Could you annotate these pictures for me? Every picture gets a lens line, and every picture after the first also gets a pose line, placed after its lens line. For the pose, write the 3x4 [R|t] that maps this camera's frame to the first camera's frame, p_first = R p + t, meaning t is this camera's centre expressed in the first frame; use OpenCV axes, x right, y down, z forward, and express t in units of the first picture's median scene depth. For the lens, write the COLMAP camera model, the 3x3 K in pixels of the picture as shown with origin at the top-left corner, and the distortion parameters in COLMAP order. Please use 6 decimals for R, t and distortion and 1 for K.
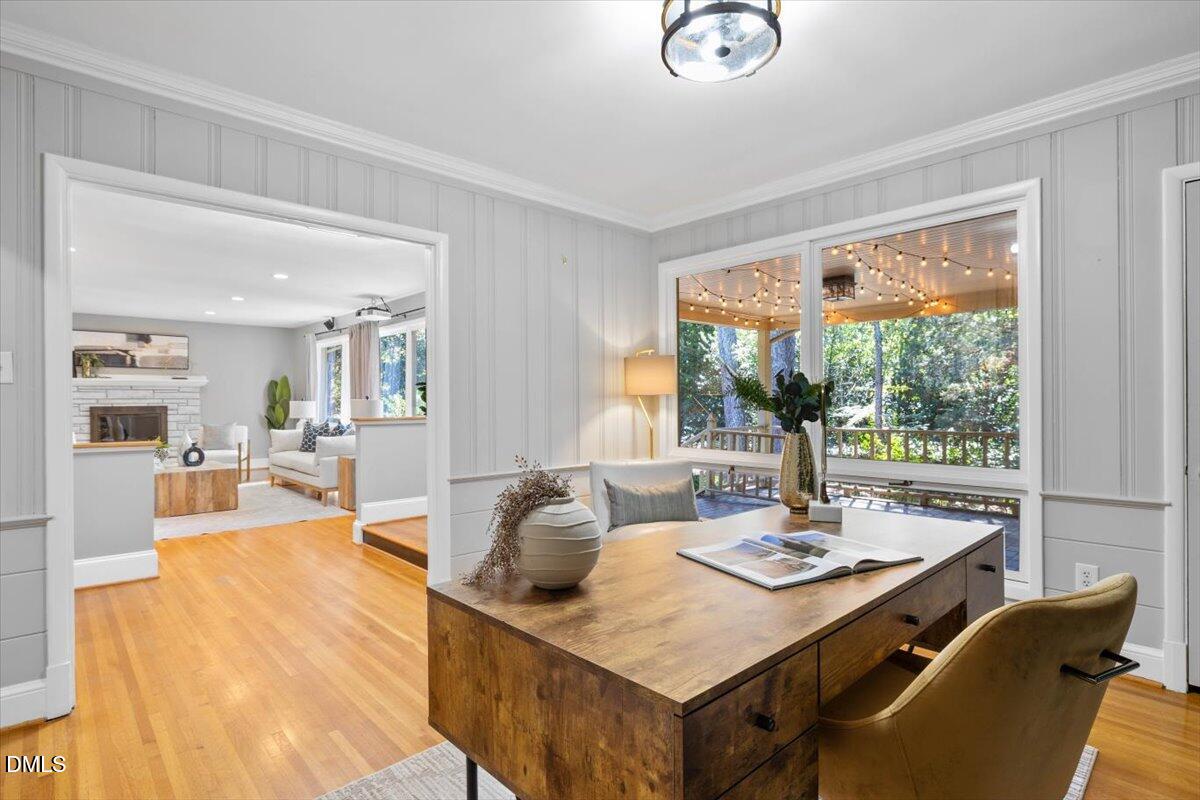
lens RADIAL K [[591.6, 0, 595.9], [0, 591.6, 402.9], [0, 0, 1]] dist [-0.002113, -0.000478]
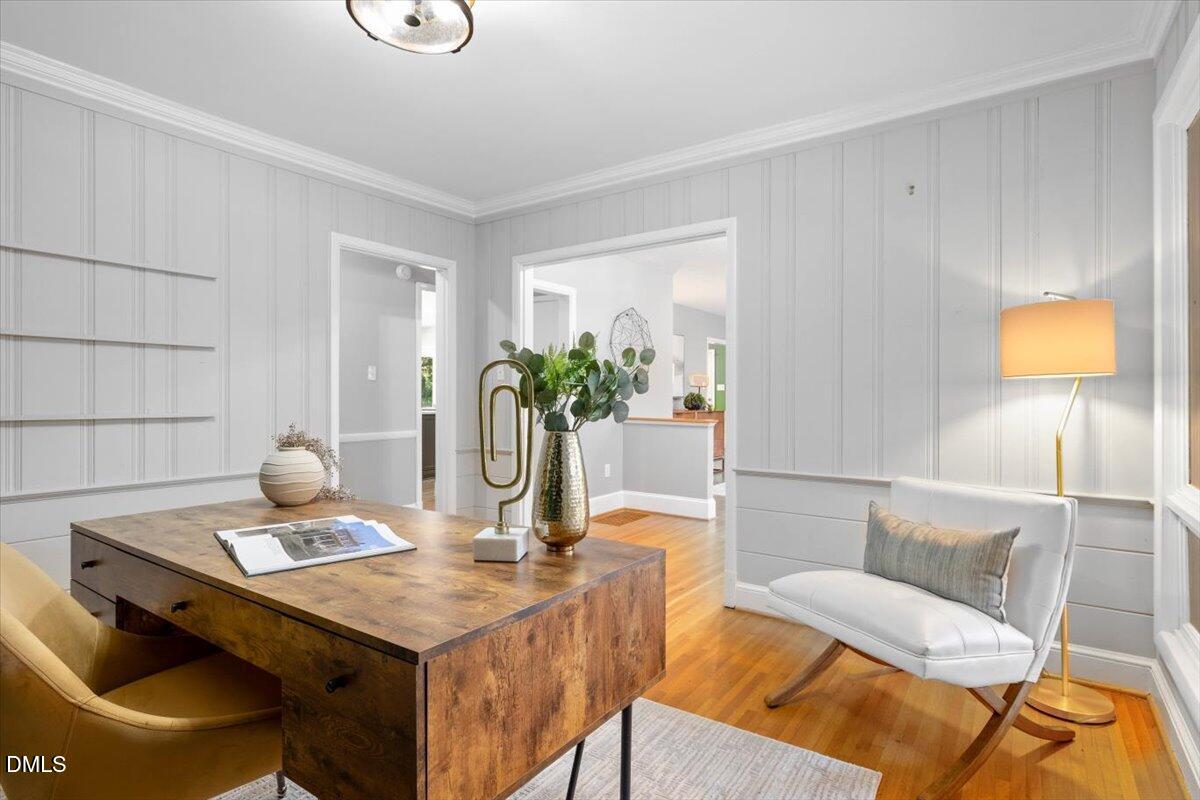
lens RADIAL K [[605.4, 0, 600.4], [0, 605.4, 398.6], [0, 0, 1]] dist [-0.002018, -0.000588]
pose [[0.216807, 0.012394, -0.976136, 0.241528], [-0.010638, 0.999890, 0.010333, 0.002017], [0.976156, 0.008144, 0.216915, 0.204027]]
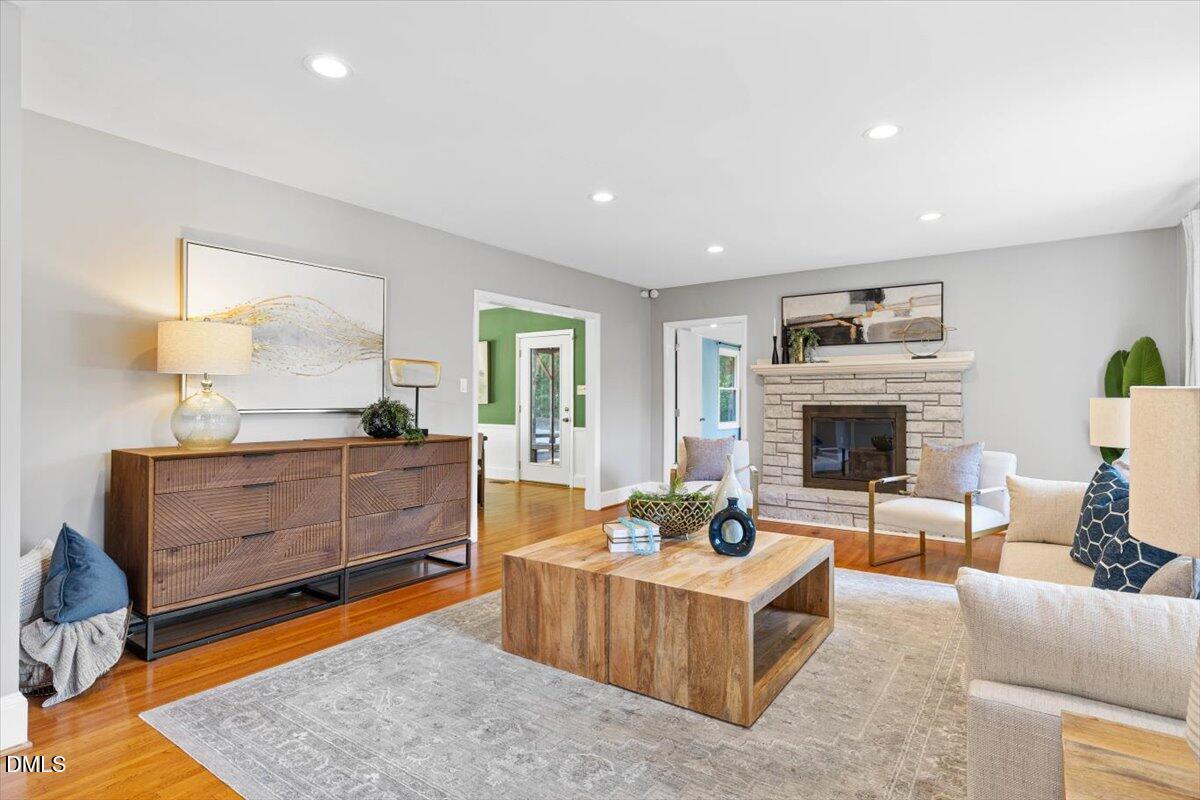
lens RADIAL K [[605.4, 0, 600.4], [0, 605.4, 398.6], [0, 0, 1]] dist [-0.002018, -0.000588]
pose [[0.211938, 0.001489, -0.977282, -0.220338], [-0.004062, 0.999992, 0.000643, -0.000643], [0.977275, 0.003833, 0.211943, 0.623710]]
